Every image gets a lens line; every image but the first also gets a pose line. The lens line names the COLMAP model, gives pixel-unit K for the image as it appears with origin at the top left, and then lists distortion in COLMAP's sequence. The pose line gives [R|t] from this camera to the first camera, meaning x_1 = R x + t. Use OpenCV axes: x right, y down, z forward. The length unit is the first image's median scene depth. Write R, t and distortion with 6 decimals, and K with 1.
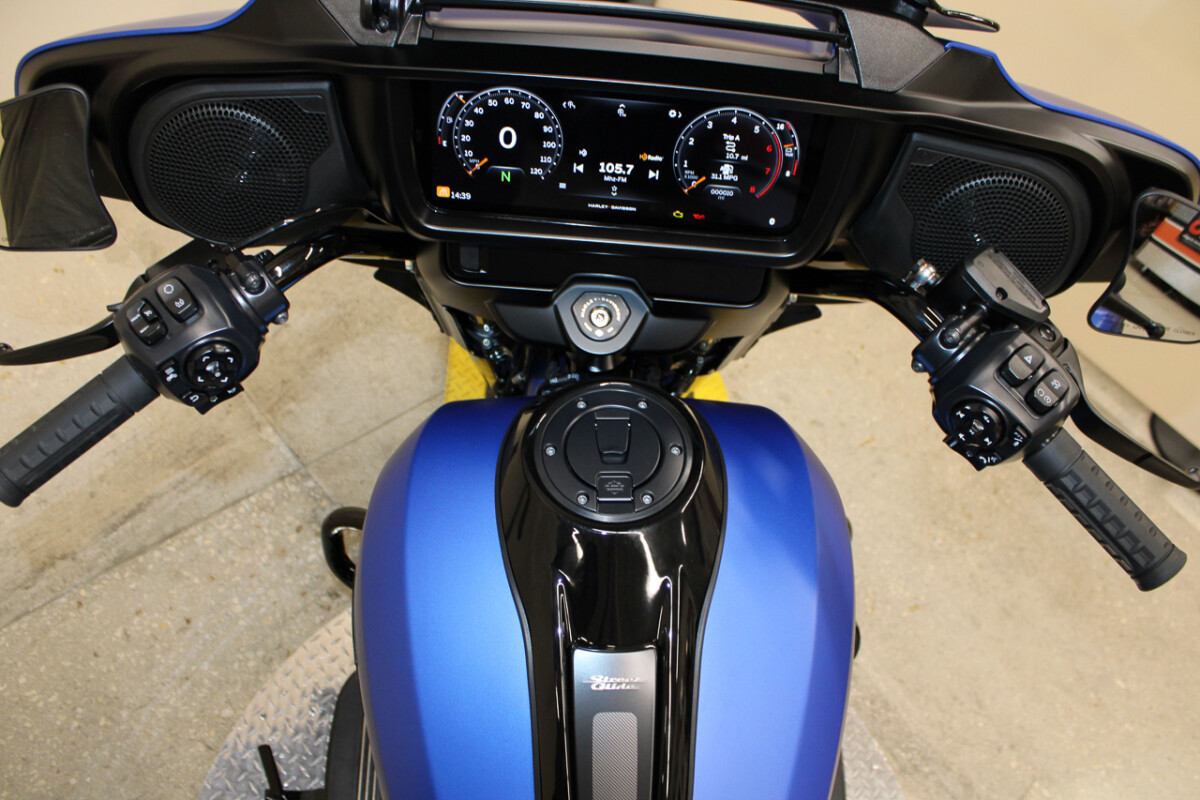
lens RADIAL K [[989.9, 0, 595.5], [0, 989.9, 406.5], [0, 0, 1]] dist [-0.182205, 0.170254]
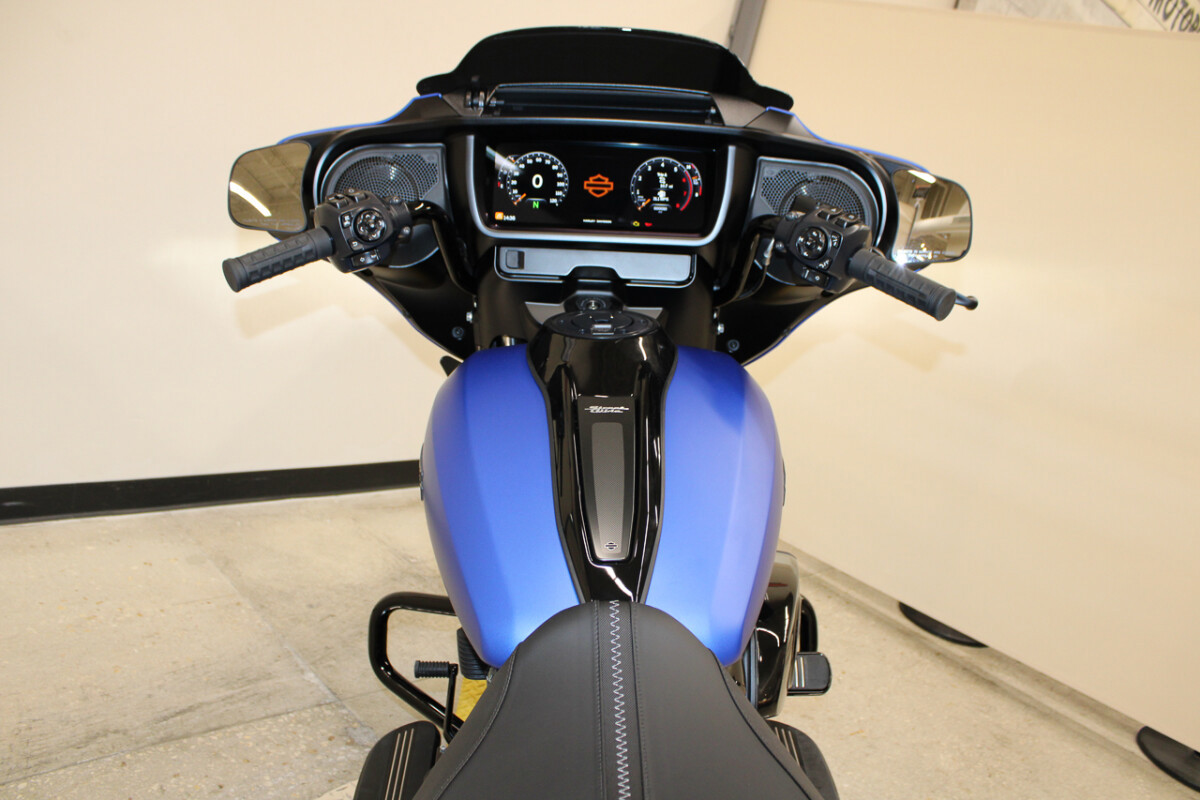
lens RADIAL K [[989.9, 0, 595.5], [0, 989.9, 406.5], [0, 0, 1]] dist [-0.182205, 0.170254]
pose [[0.999539, -0.030202, 0.002952, -0.000626], [0.026009, 0.802515, -0.596065, 0.528488], [0.015633, 0.595867, 0.802931, -0.091230]]
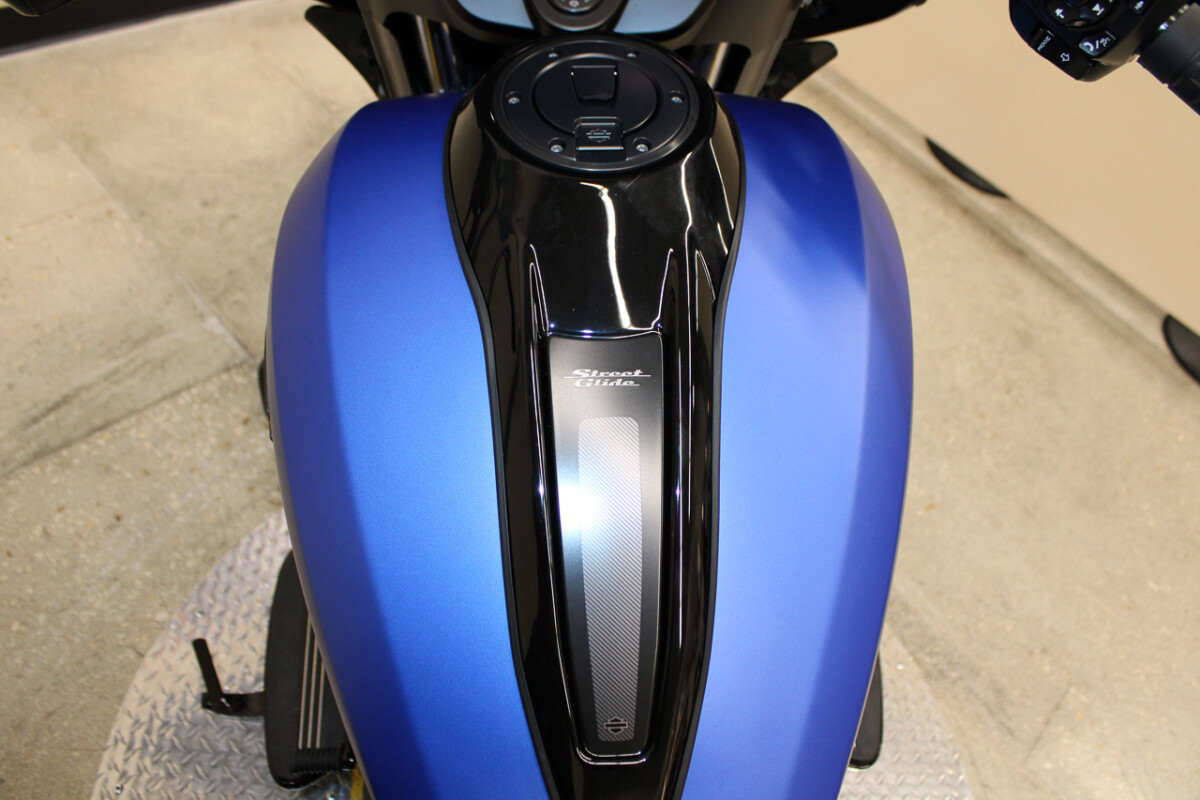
lens RADIAL K [[989.9, 0, 595.5], [0, 989.9, 406.5], [0, 0, 1]] dist [-0.182205, 0.170254]
pose [[0.999421, -0.026825, 0.020922, -0.003020], [0.026944, 0.999622, -0.005419, 0.139387], [-0.020769, 0.005979, 0.999766, 0.114975]]
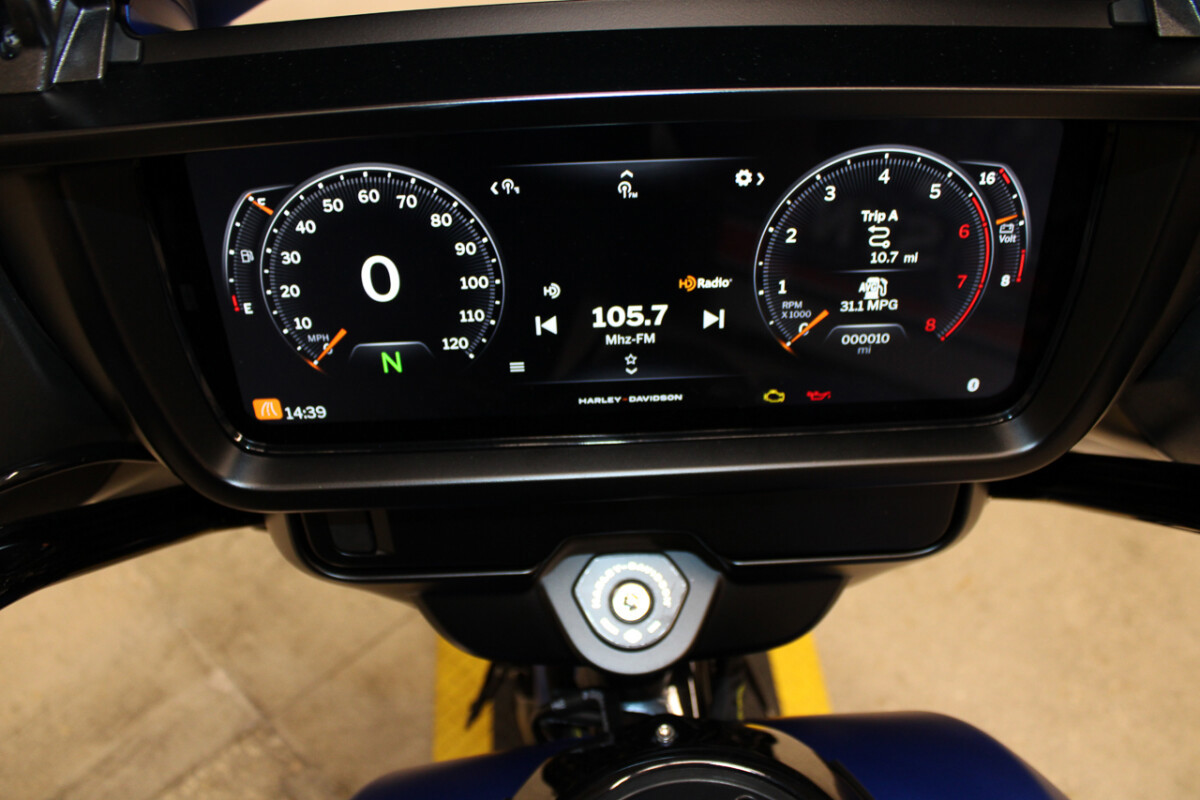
lens RADIAL K [[989.9, 0, 595.5], [0, 989.9, 406.5], [0, 0, 1]] dist [-0.182205, 0.170254]
pose [[0.992513, -0.121220, -0.014972, 0.003461], [0.118473, 0.985260, -0.123396, -0.070528], [0.029710, 0.120698, 0.992245, 0.264268]]
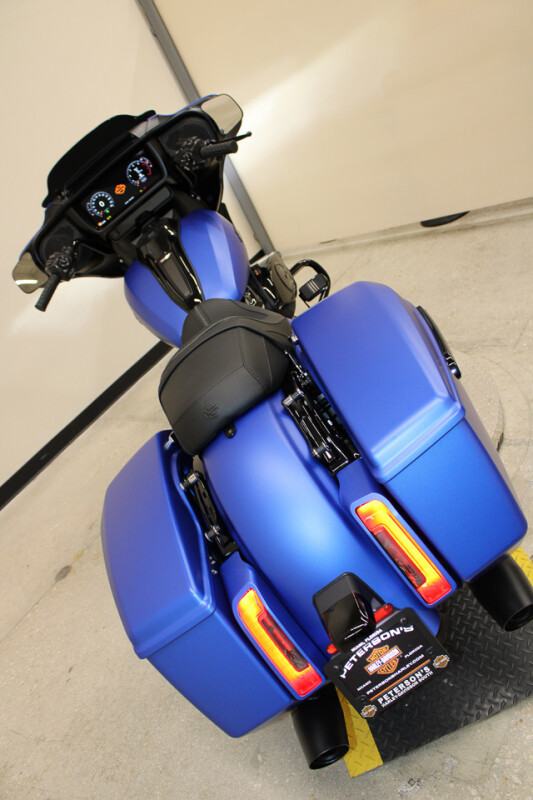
lens RADIAL K [[659.9, 0, 266.5], [0, 659.9, 400.0], [0, 0, 1]] dist [-0.182205, 0.170254]
pose [[0.747400, -0.636139, -0.191626, 0.224103], [0.510291, 0.734362, -0.447566, 1.000402], [0.425437, 0.236726, 0.873478, -0.507460]]
